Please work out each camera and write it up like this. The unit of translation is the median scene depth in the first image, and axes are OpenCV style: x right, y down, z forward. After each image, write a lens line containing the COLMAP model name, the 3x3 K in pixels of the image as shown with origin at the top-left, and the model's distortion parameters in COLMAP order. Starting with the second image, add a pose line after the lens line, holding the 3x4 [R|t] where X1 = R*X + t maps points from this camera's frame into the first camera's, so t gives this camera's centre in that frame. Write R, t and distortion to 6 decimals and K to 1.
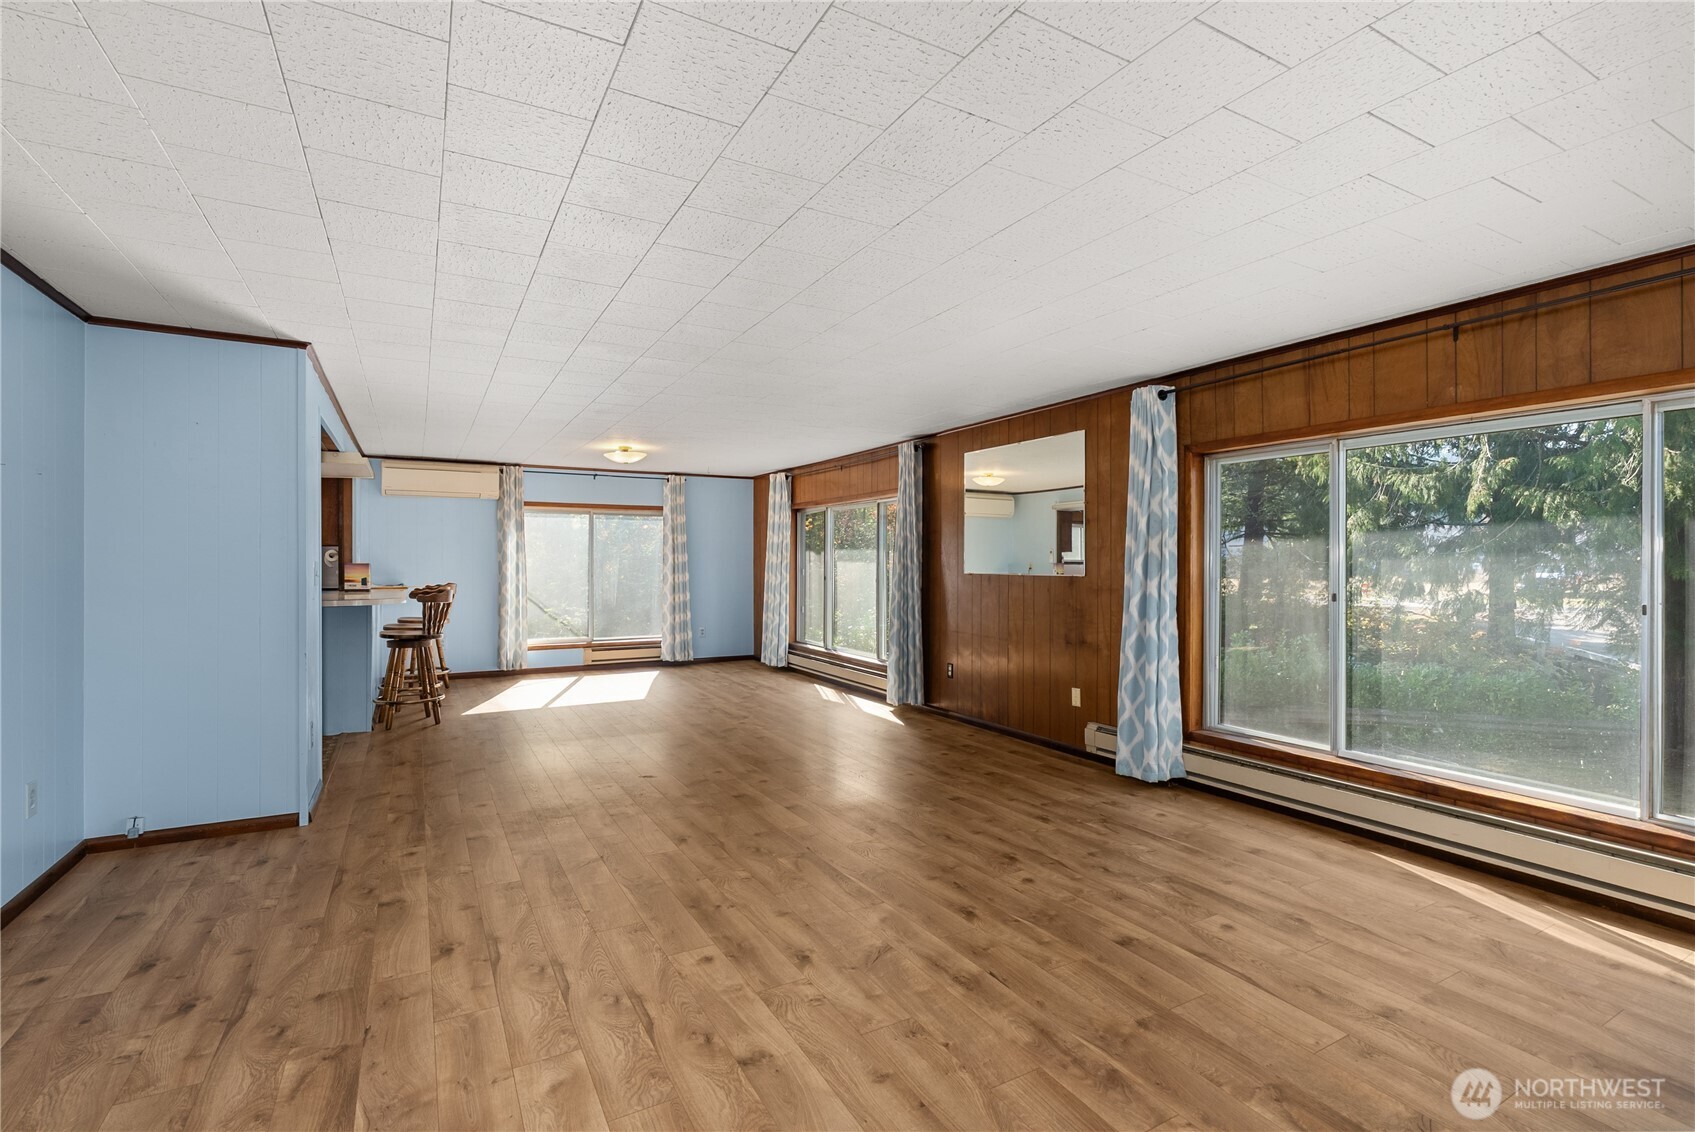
lens RADIAL K [[771.9, 0, 848.2], [0, 771.9, 564.1], [0, 0, 1]] dist [0.003767, 0.000254]
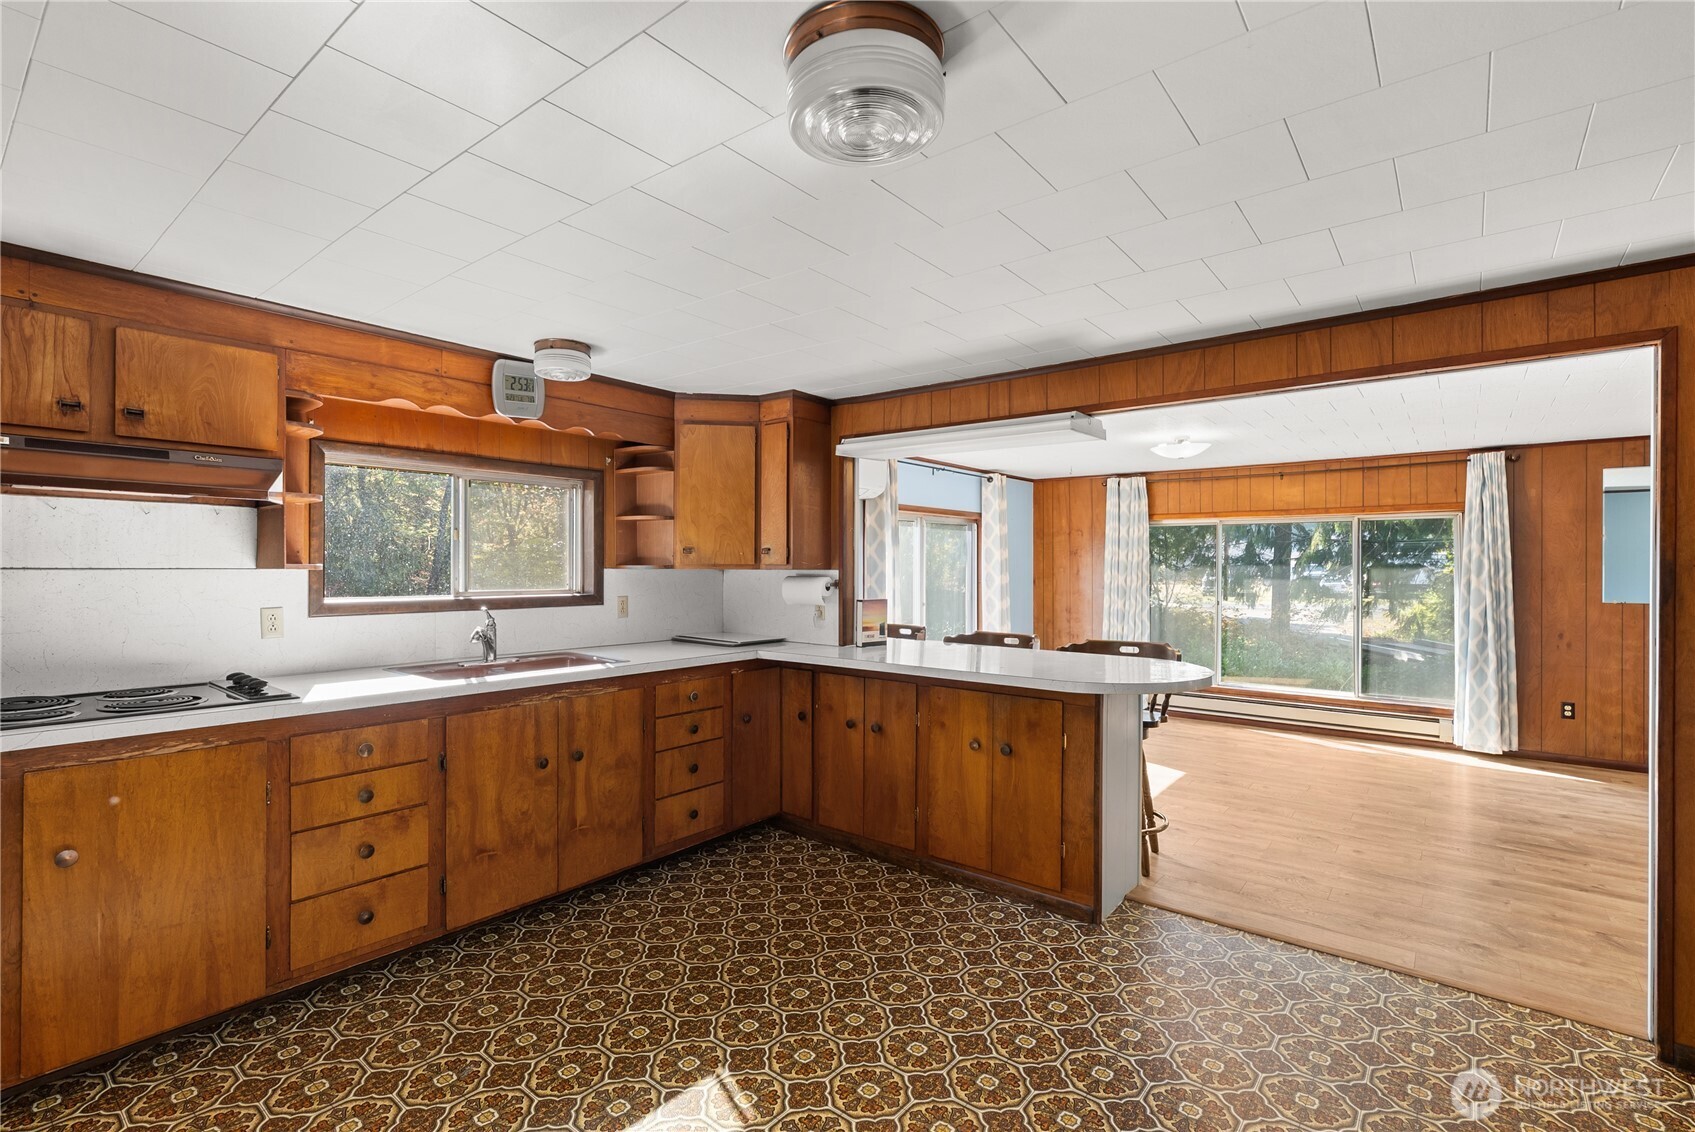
lens RADIAL K [[771.9, 0, 844.8], [0, 771.9, 565.0], [0, 0, 1]] dist [0.003767, 0.000254]
pose [[0.928505, -0.002343, 0.371312, -0.758113], [0.002532, 0.999997, -0.000021, -0.025374], [-0.371311, 0.000960, 0.928508, 0.366599]]
